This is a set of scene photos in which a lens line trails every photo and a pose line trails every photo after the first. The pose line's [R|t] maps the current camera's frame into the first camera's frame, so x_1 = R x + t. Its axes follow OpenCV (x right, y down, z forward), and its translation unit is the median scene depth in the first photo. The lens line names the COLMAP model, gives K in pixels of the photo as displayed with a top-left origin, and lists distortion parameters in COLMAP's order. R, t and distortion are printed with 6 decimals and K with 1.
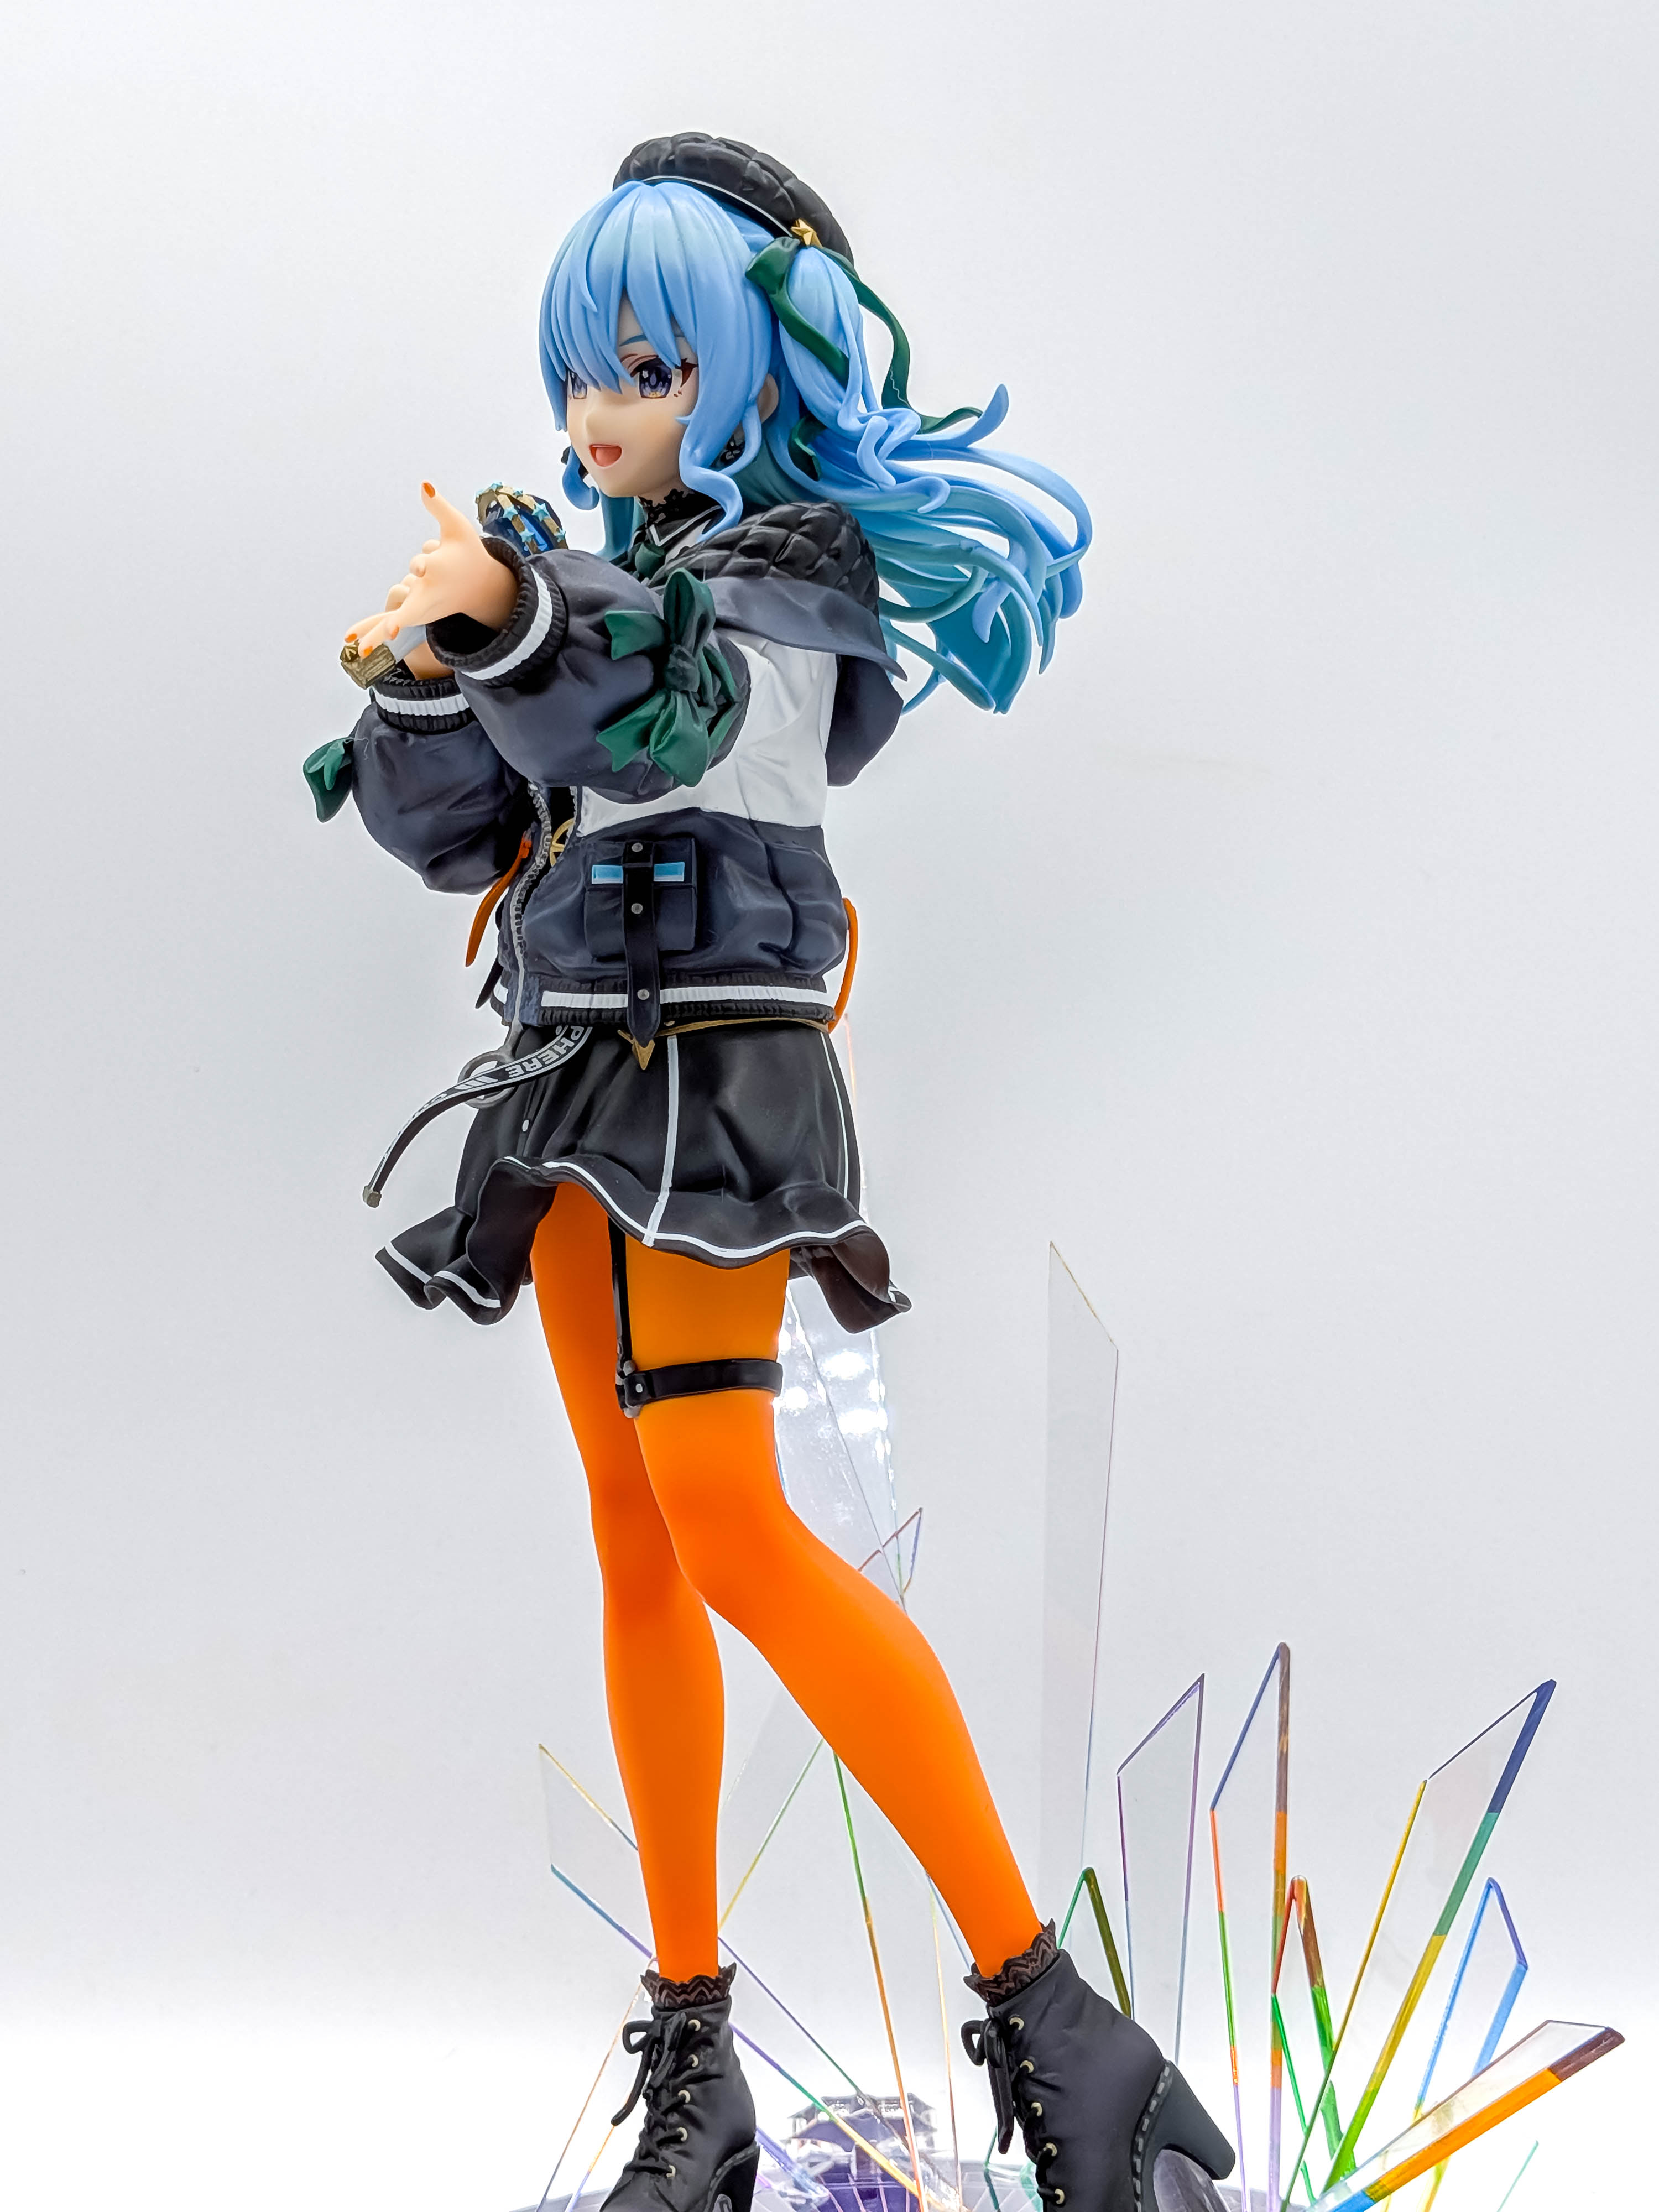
lens RADIAL K [[3276.7, 0, 781.2], [0, 3276.7, 1138.2], [0, 0, 1]] dist [0.085804, 0.000000]
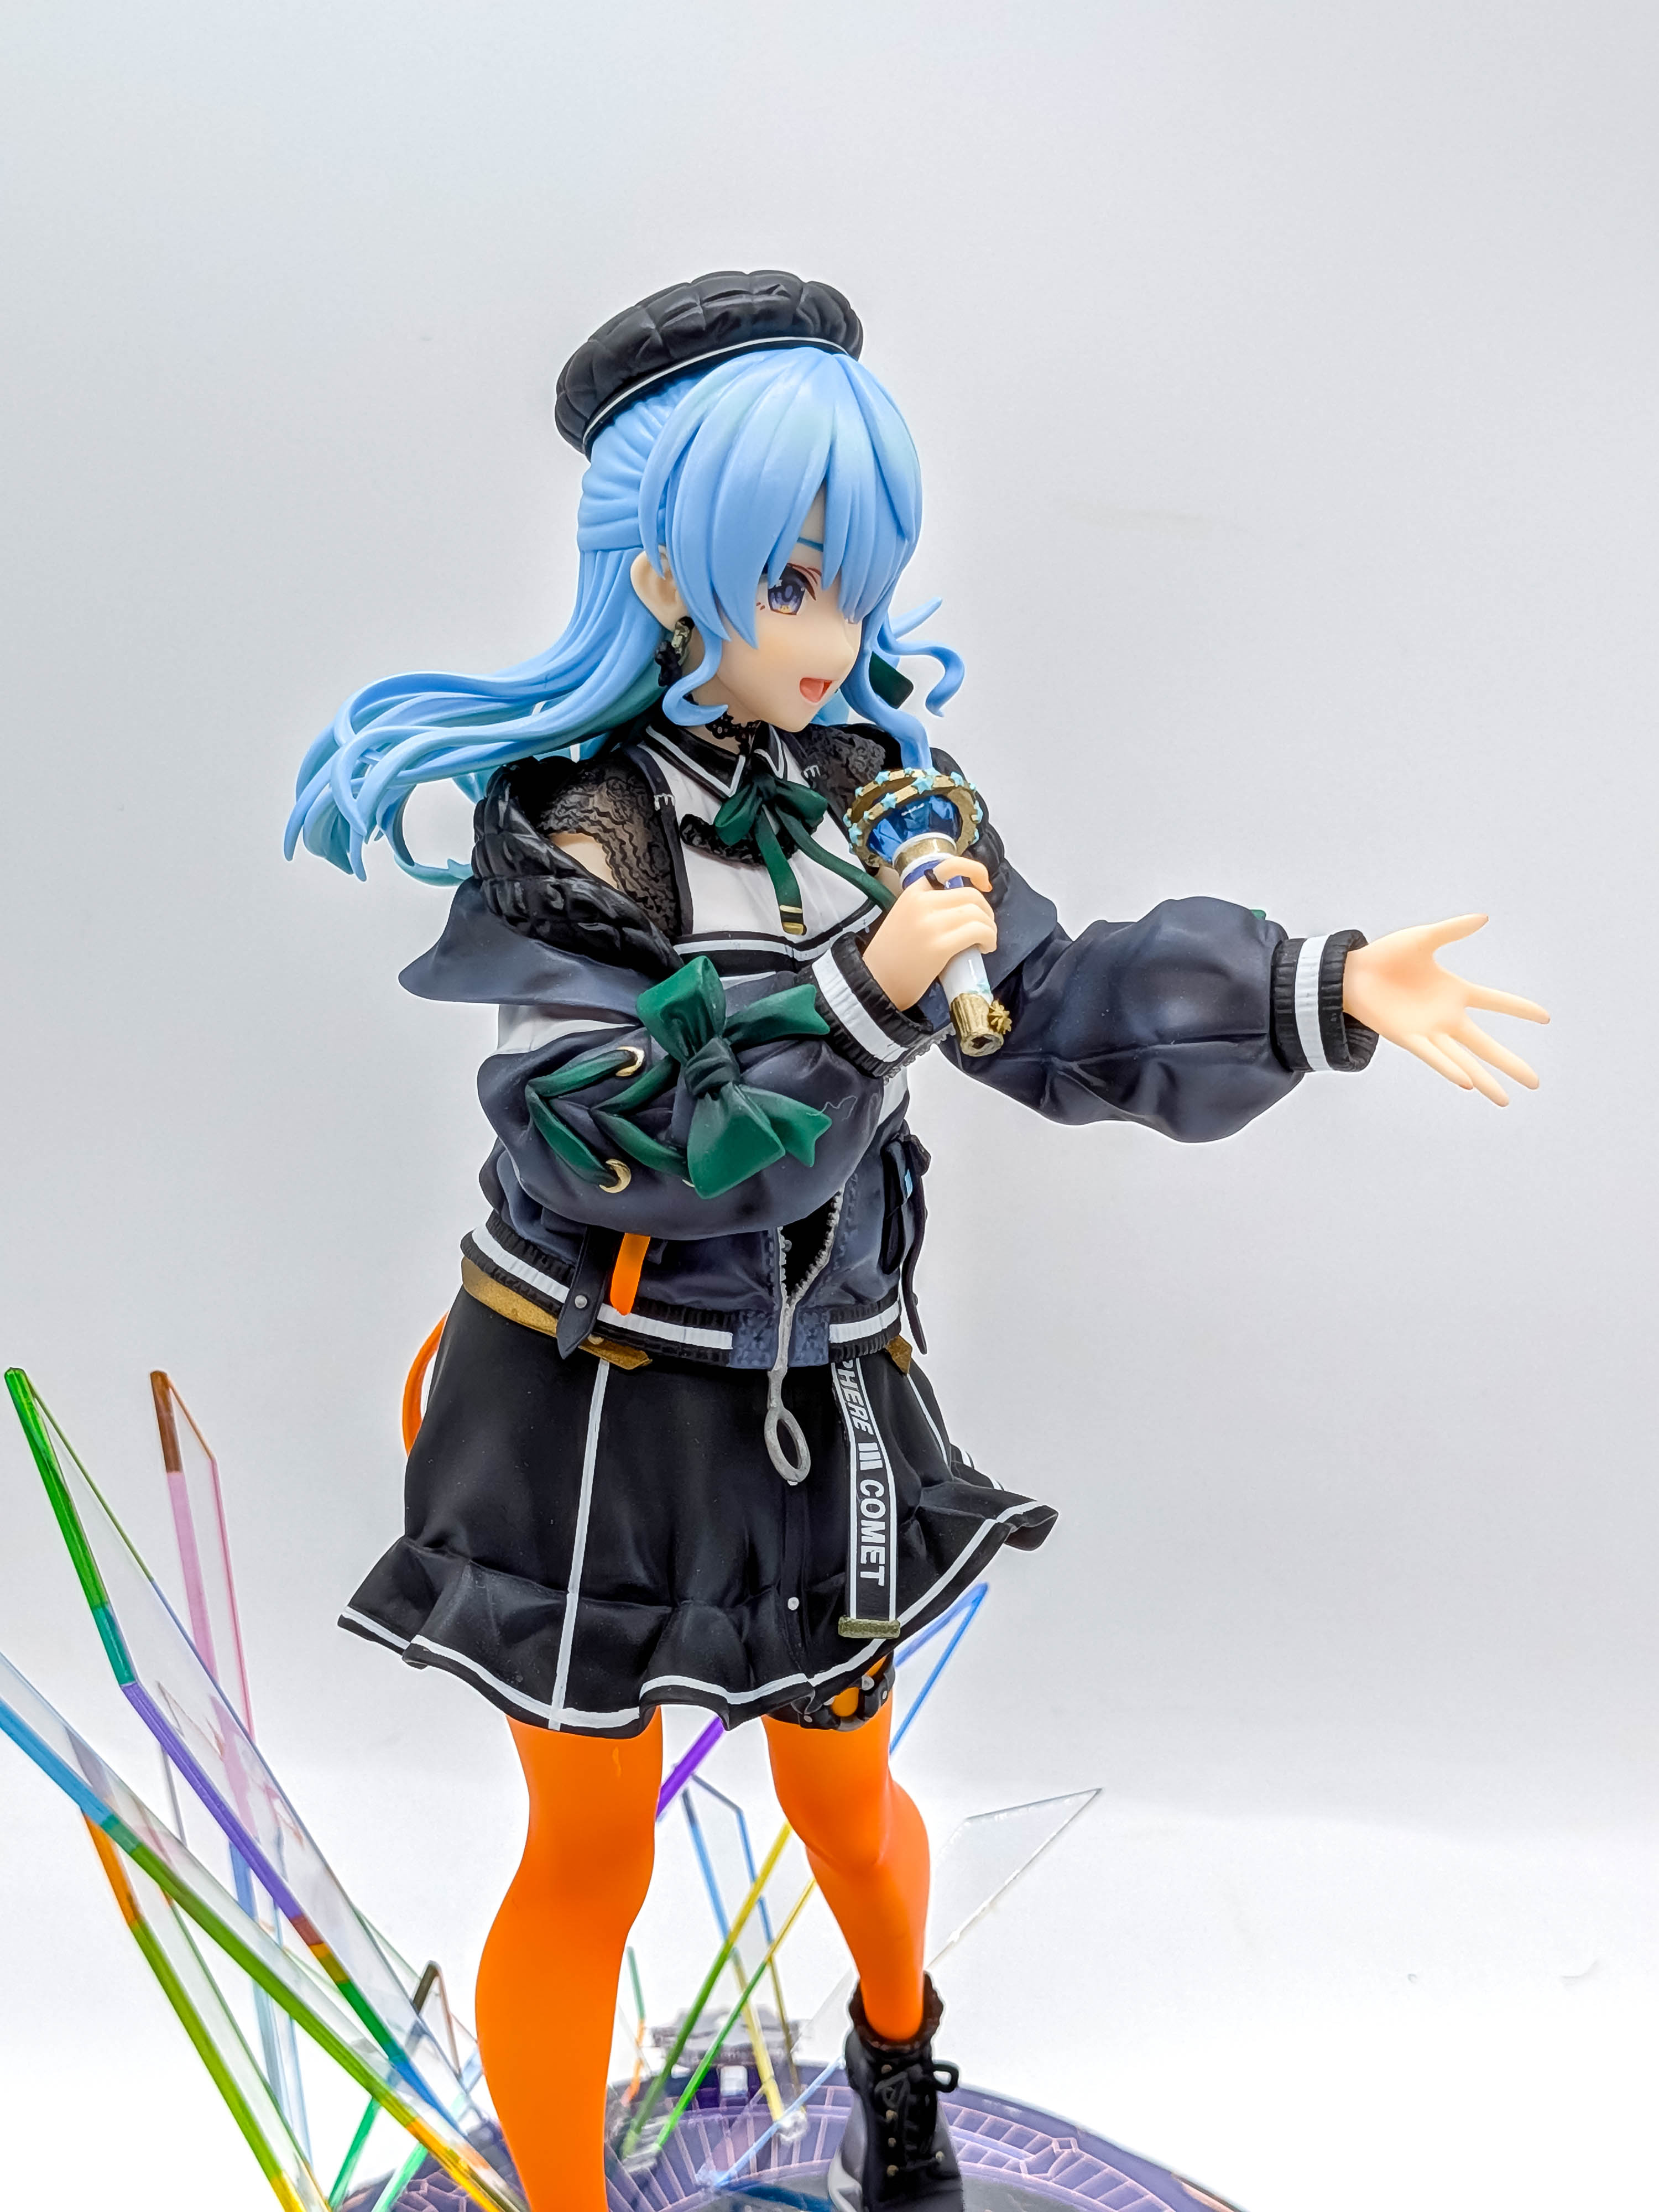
lens RADIAL K [[3276.7, 0, 901.4], [0, 3276.7, 1098.3], [0, 0, 1]] dist [0.085804, 0.000000]
pose [[-0.075155, -0.261628, 0.962238, -0.896350], [-0.069299, 0.964005, 0.256696, -0.328207], [-0.994761, -0.047390, -0.090581, 1.069180]]
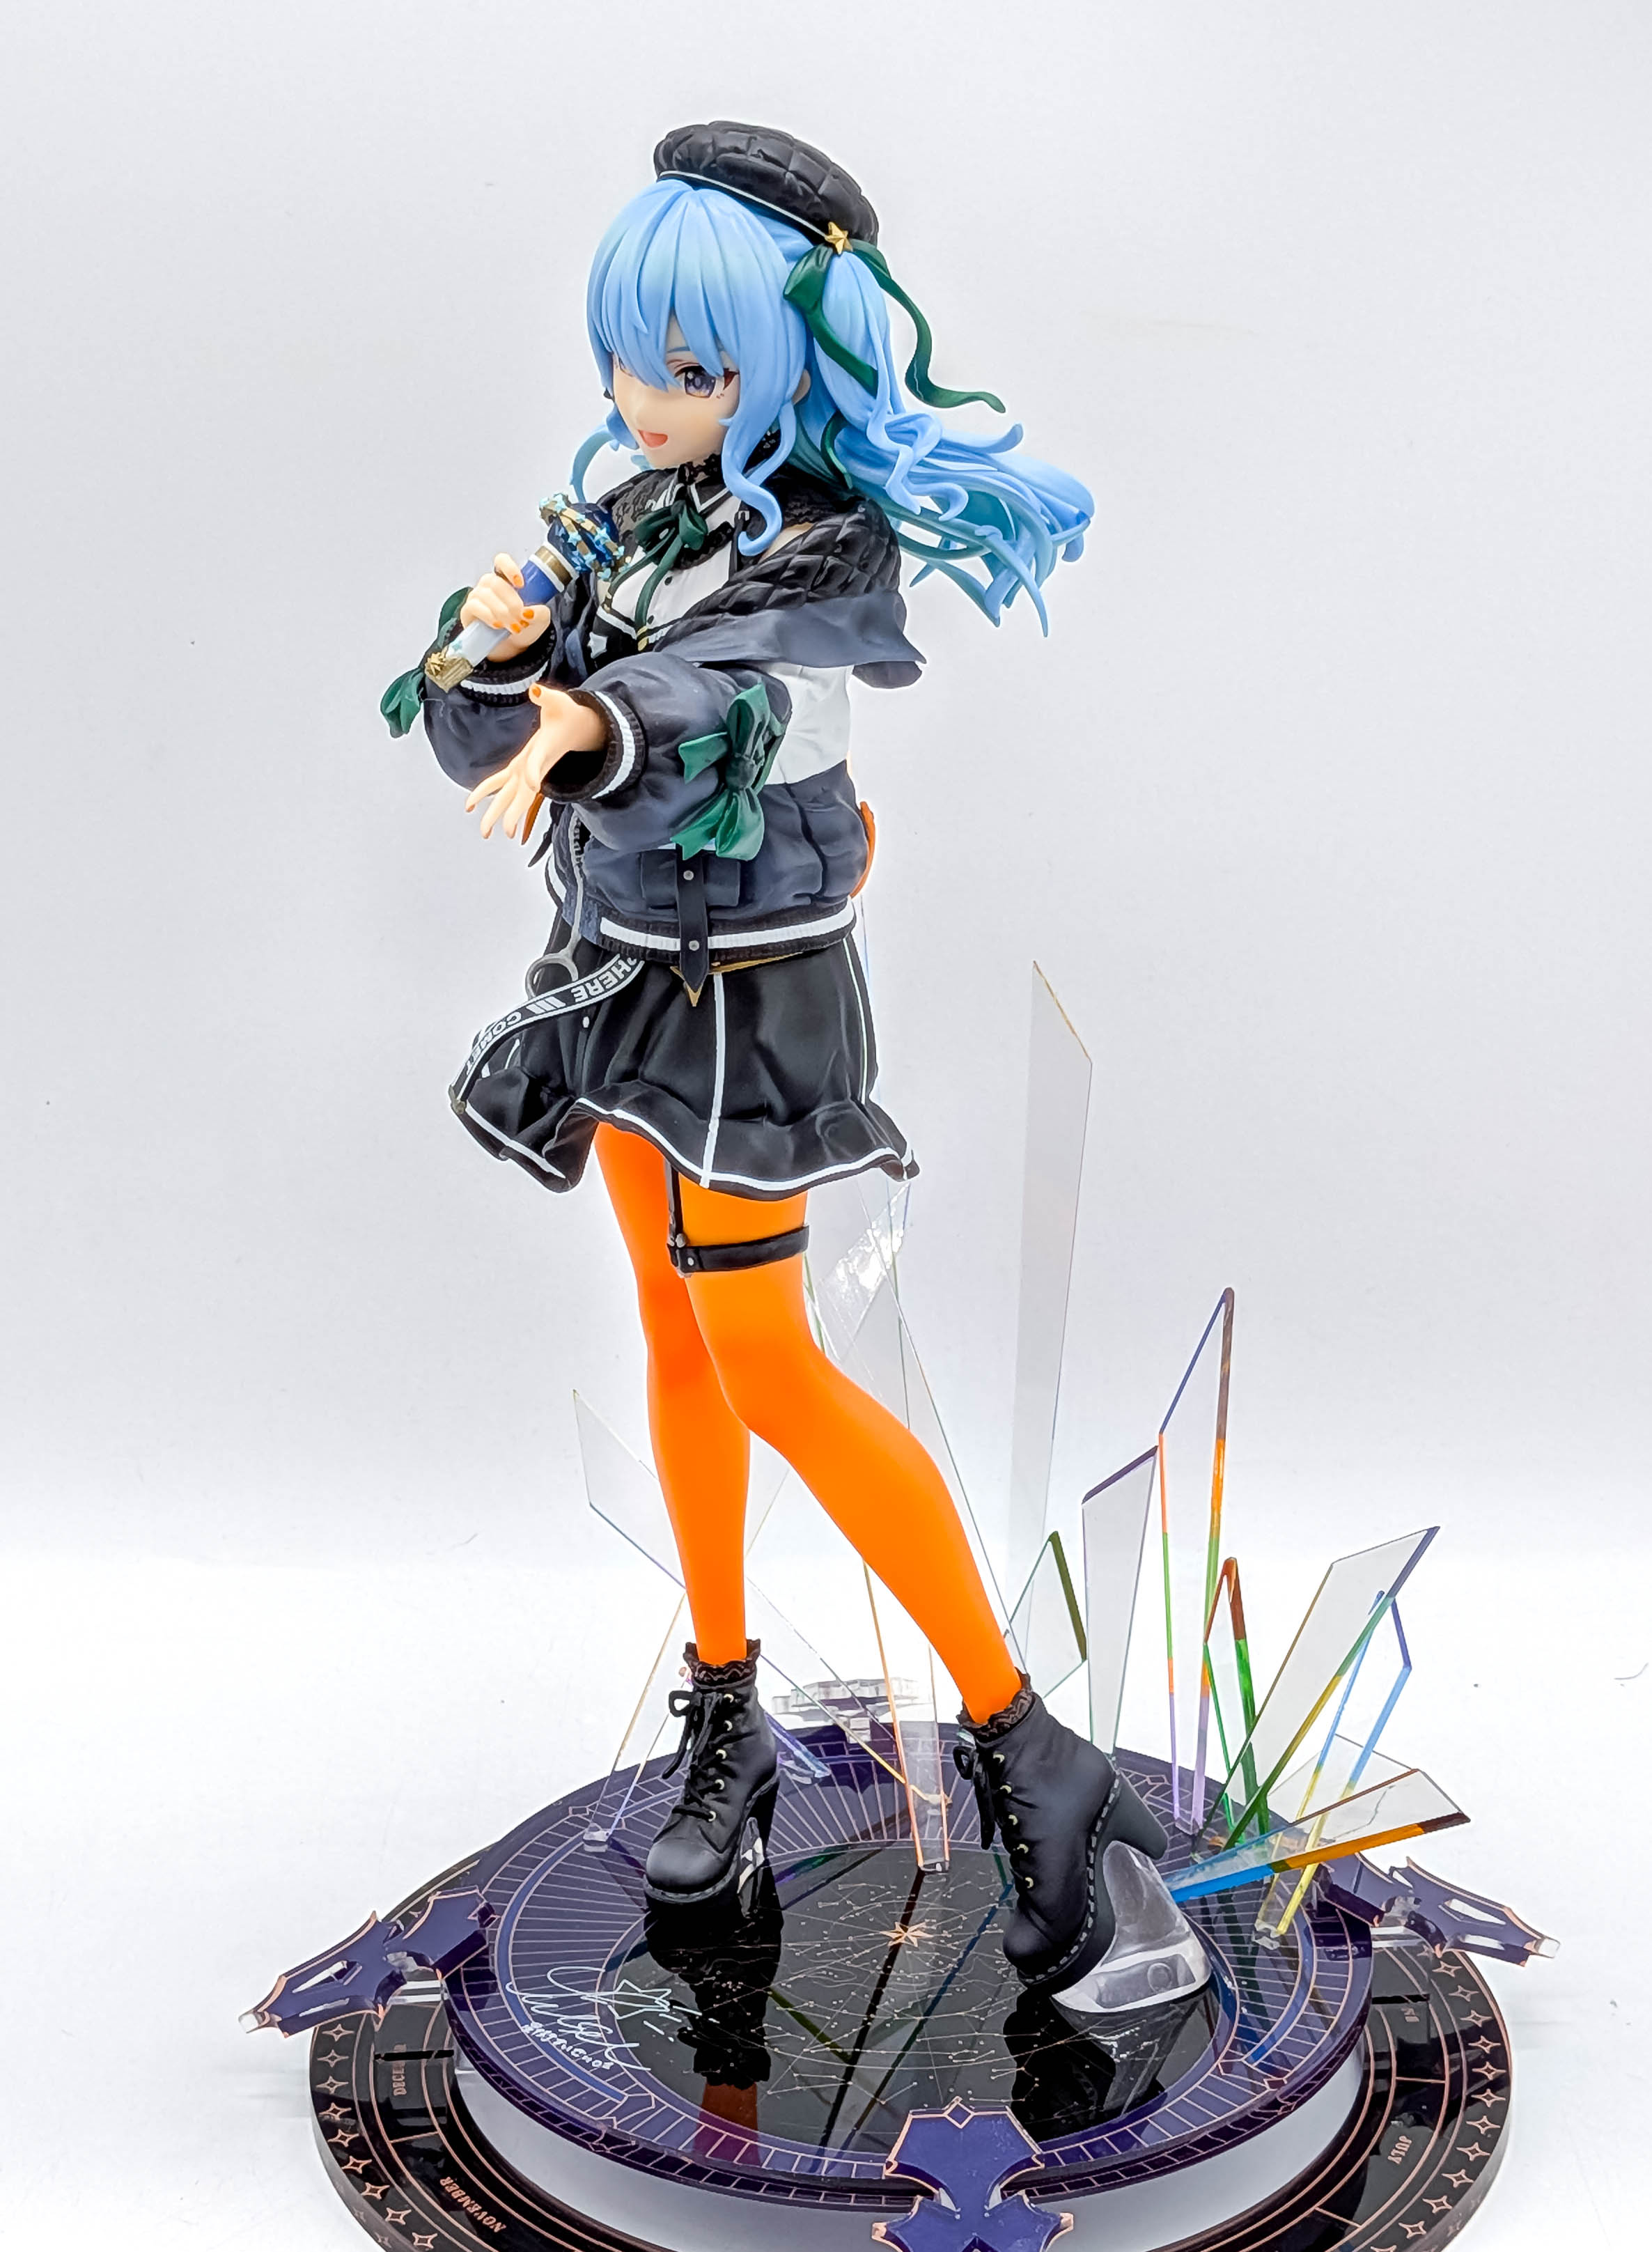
lens RADIAL K [[4107.2, 0, 735.8], [0, 4107.2, 1043.4], [0, 0, 1]] dist [0.120325, 0.000000]
pose [[0.999678, -0.006564, 0.024521, -0.061685], [-0.001951, 0.943256, 0.332059, -0.481213], [-0.025310, -0.332000, 0.942940, -0.365516]]
